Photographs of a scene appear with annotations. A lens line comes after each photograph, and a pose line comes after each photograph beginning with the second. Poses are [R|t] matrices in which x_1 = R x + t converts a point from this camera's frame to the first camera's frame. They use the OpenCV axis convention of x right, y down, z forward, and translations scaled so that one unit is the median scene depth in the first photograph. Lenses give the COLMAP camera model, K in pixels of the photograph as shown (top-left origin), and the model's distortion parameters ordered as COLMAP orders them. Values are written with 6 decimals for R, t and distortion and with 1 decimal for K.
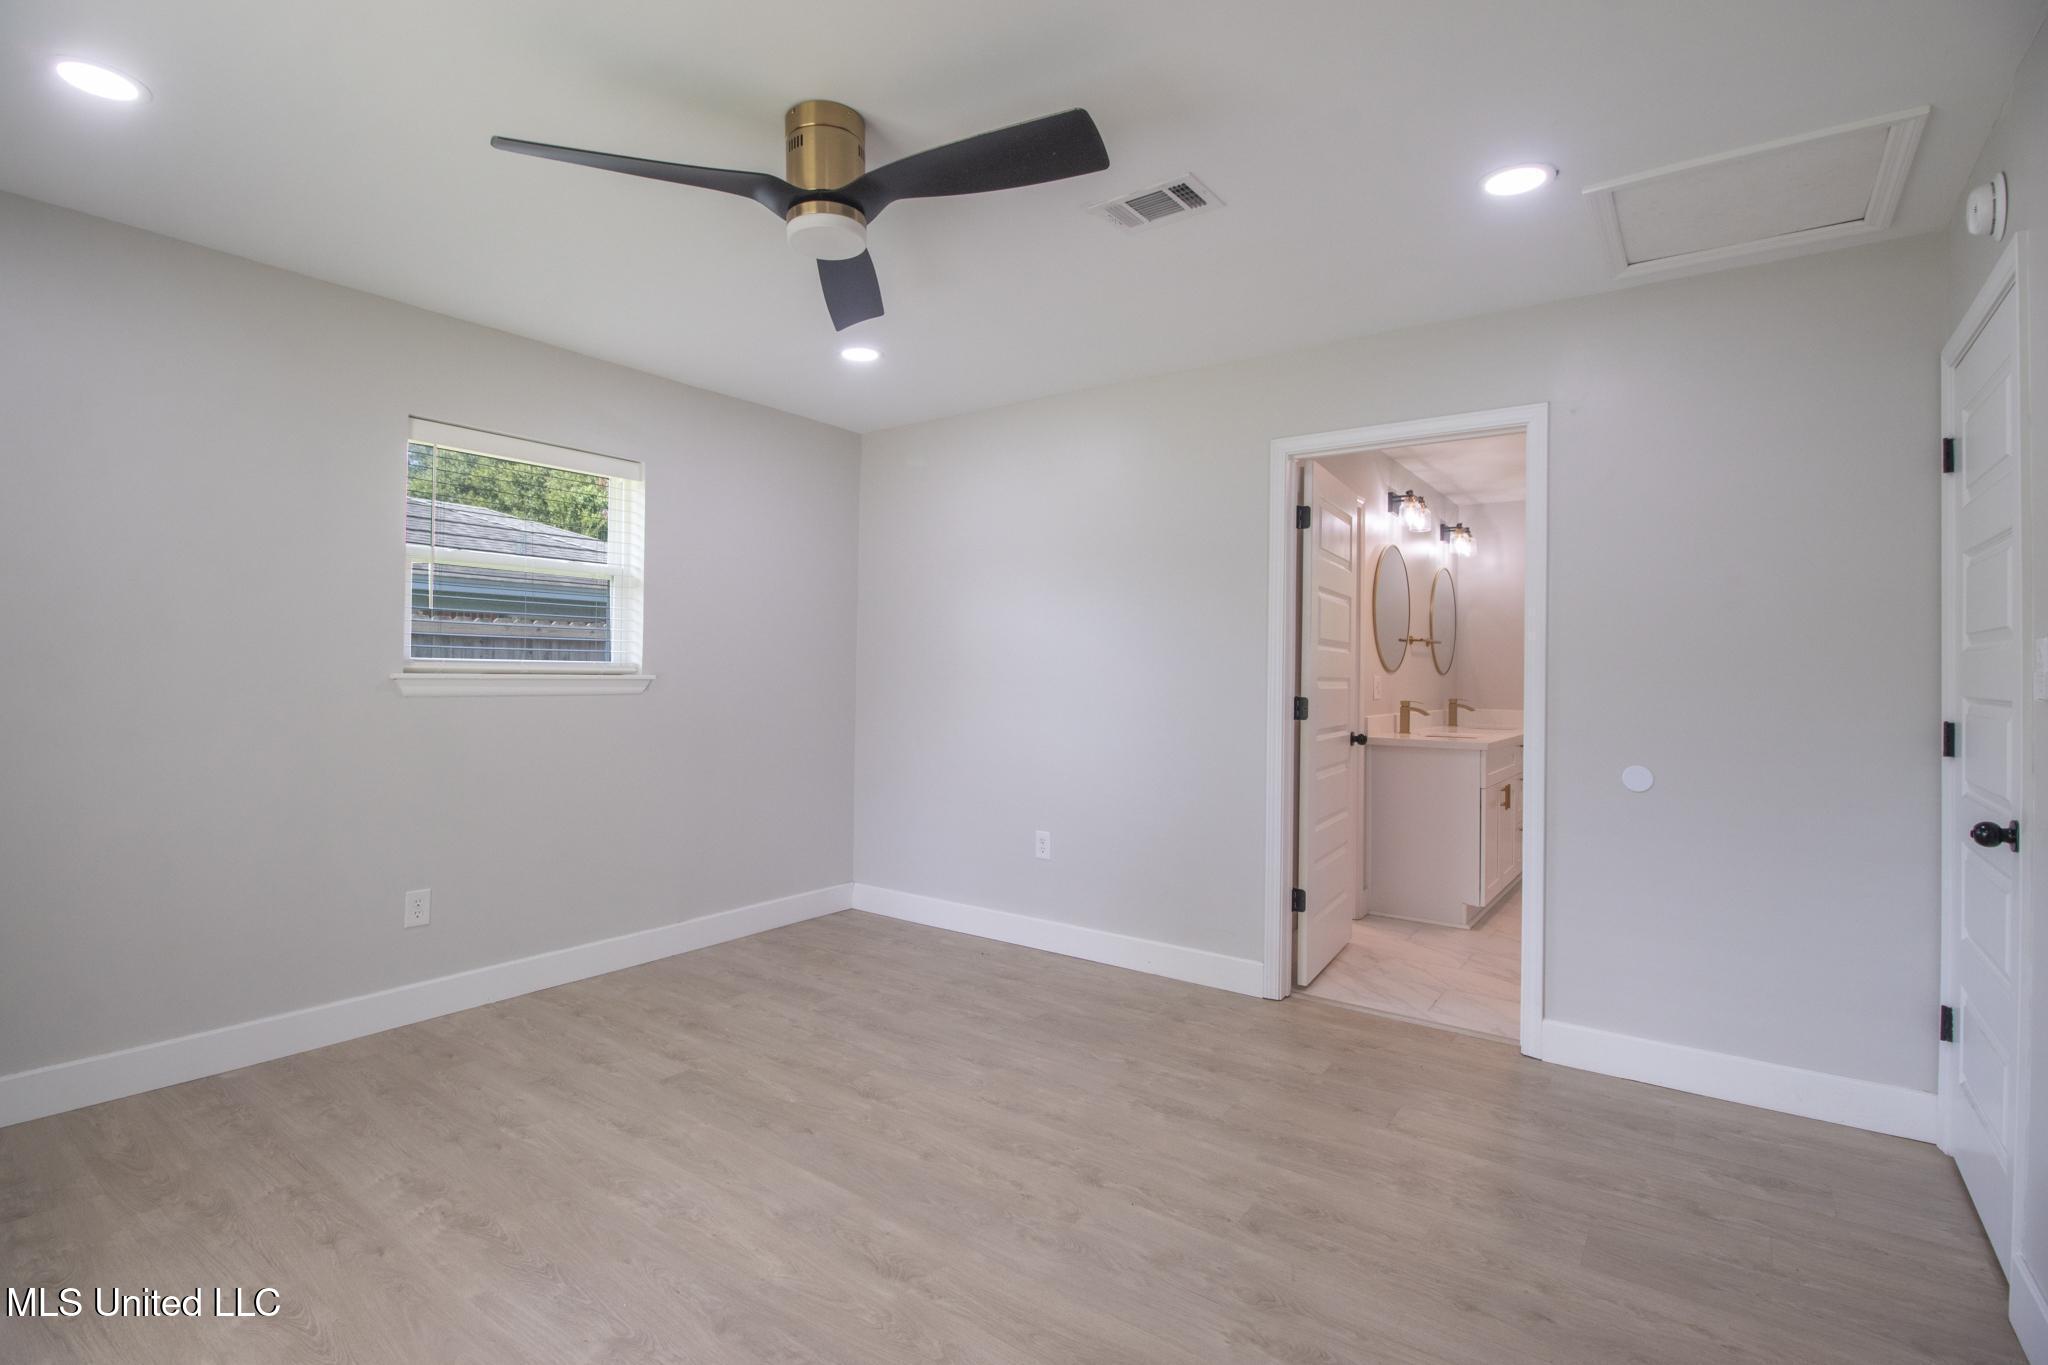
lens RADIAL K [[947.2, 0, 1014.0], [0, 947.2, 668.7], [0, 0, 1]] dist [-0.002015, -0.012578]
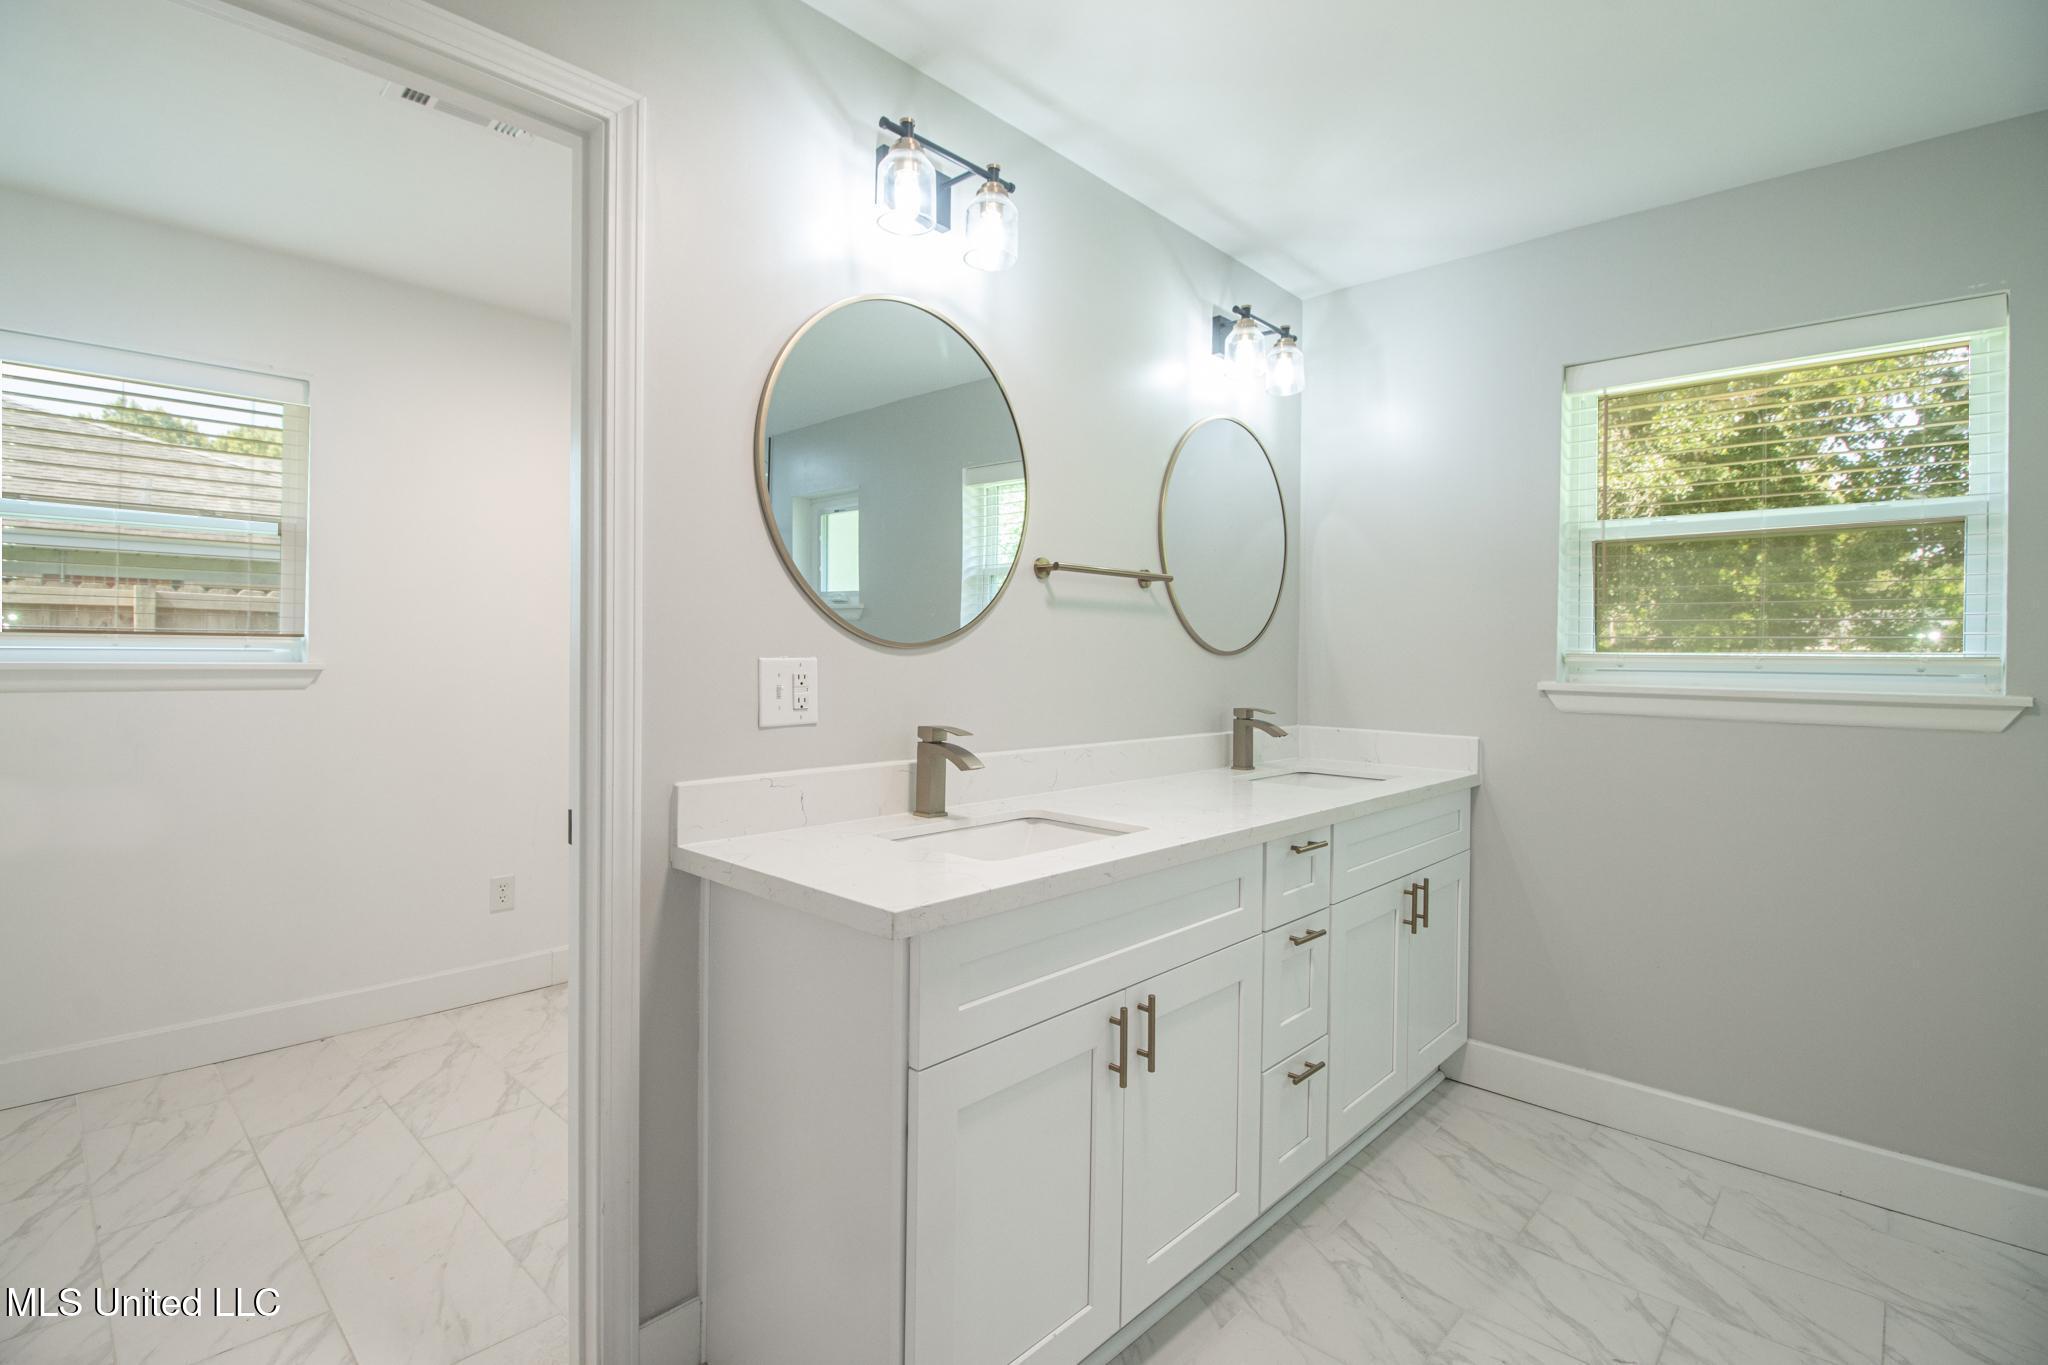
lens RADIAL K [[947.2, 0, 1014.0], [0, 947.2, 668.7], [0, 0, 1]] dist [-0.002015, -0.012578]
pose [[0.994008, 0.004437, -0.109214, 0.369632], [-0.003141, 0.999923, 0.012040, 0.006688], [0.109259, -0.011625, 0.993945, 0.492704]]
